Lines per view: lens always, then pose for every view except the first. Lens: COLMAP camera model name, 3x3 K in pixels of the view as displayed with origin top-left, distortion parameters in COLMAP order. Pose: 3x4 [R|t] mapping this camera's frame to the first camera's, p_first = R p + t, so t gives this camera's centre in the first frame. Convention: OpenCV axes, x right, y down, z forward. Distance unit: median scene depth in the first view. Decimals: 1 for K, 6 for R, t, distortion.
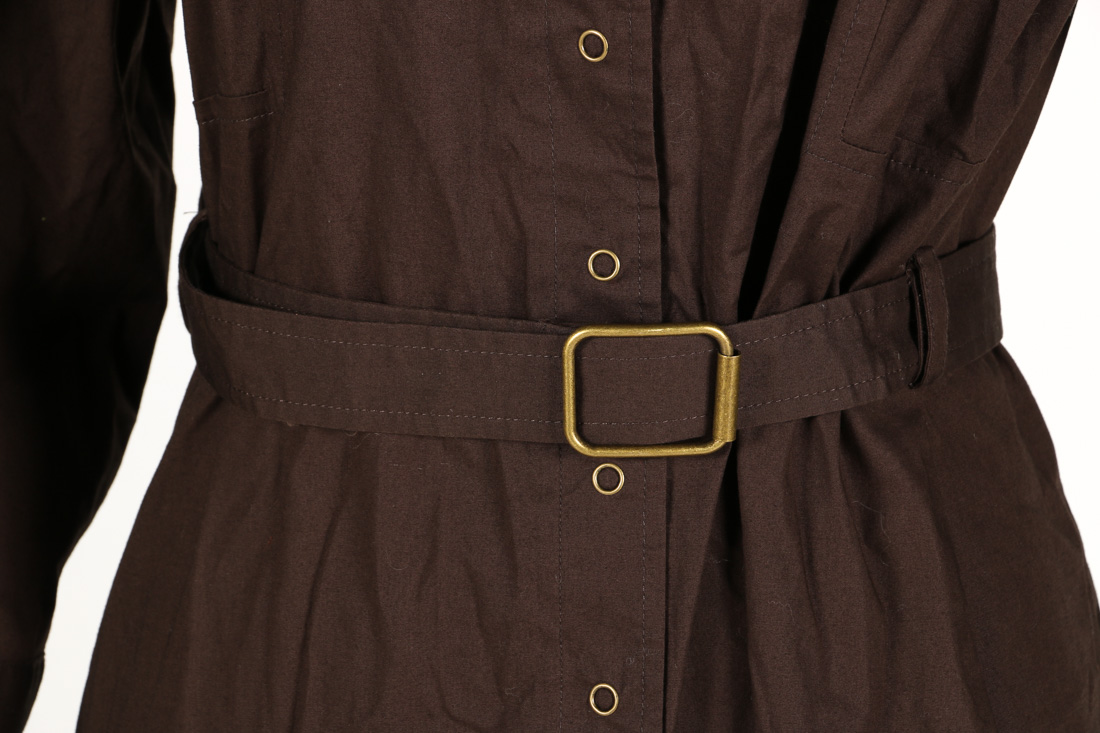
lens RADIAL K [[6495.0, 0, 553.6], [0, 6495.0, 377.1], [0, 0, 1]] dist [1.774336, 0.000000]
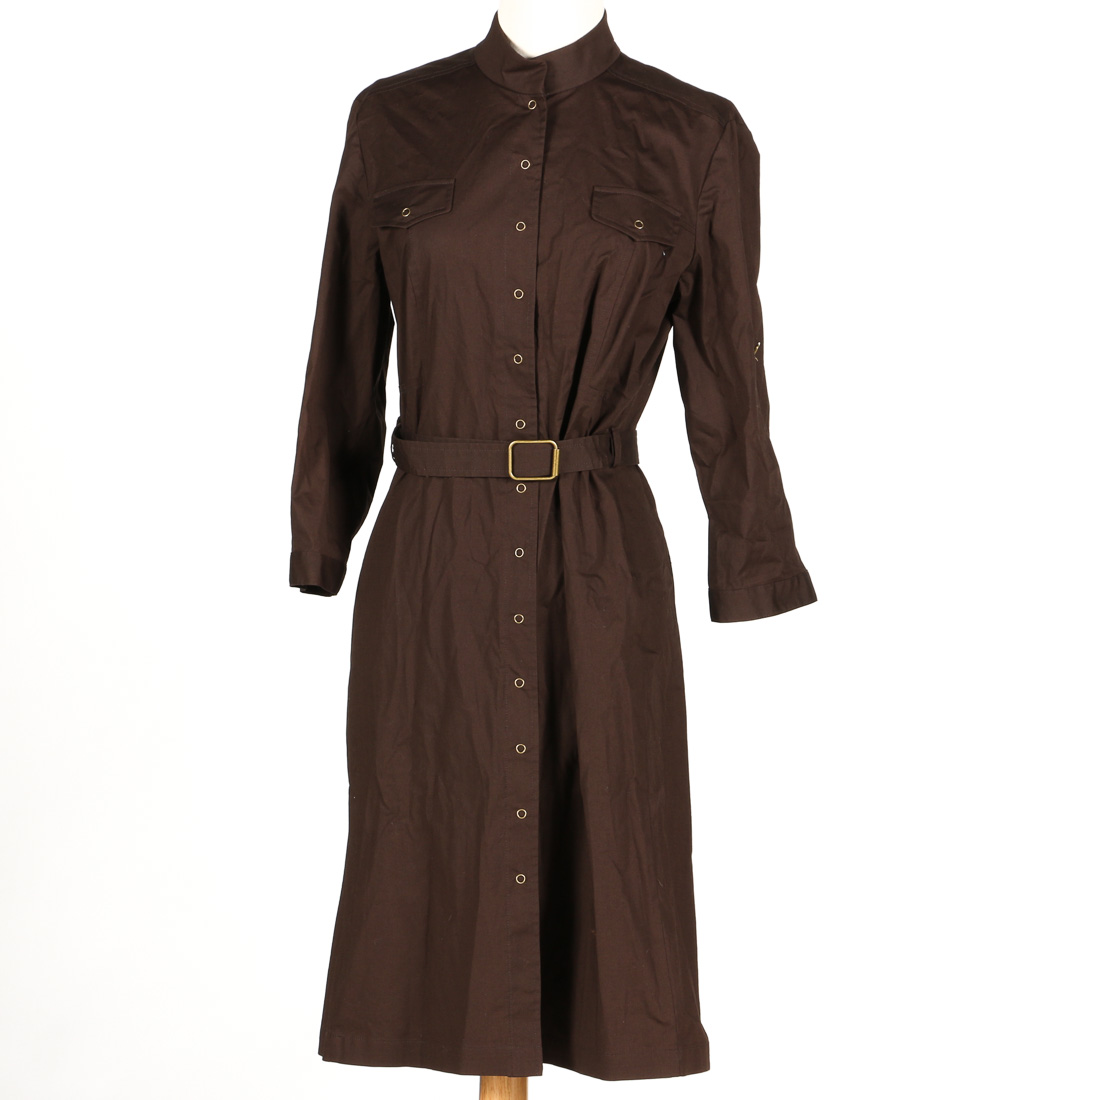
lens RADIAL K [[6080.8, 0, 538.5], [0, 6080.8, 547.8], [0, 0, 1]] dist [0.814559, 0.000000]
pose [[0.999797, 0.007547, 0.018664, -0.041789], [-0.004941, 0.990711, -0.135897, 0.478859], [-0.019516, 0.135777, 0.990547, -2.153406]]
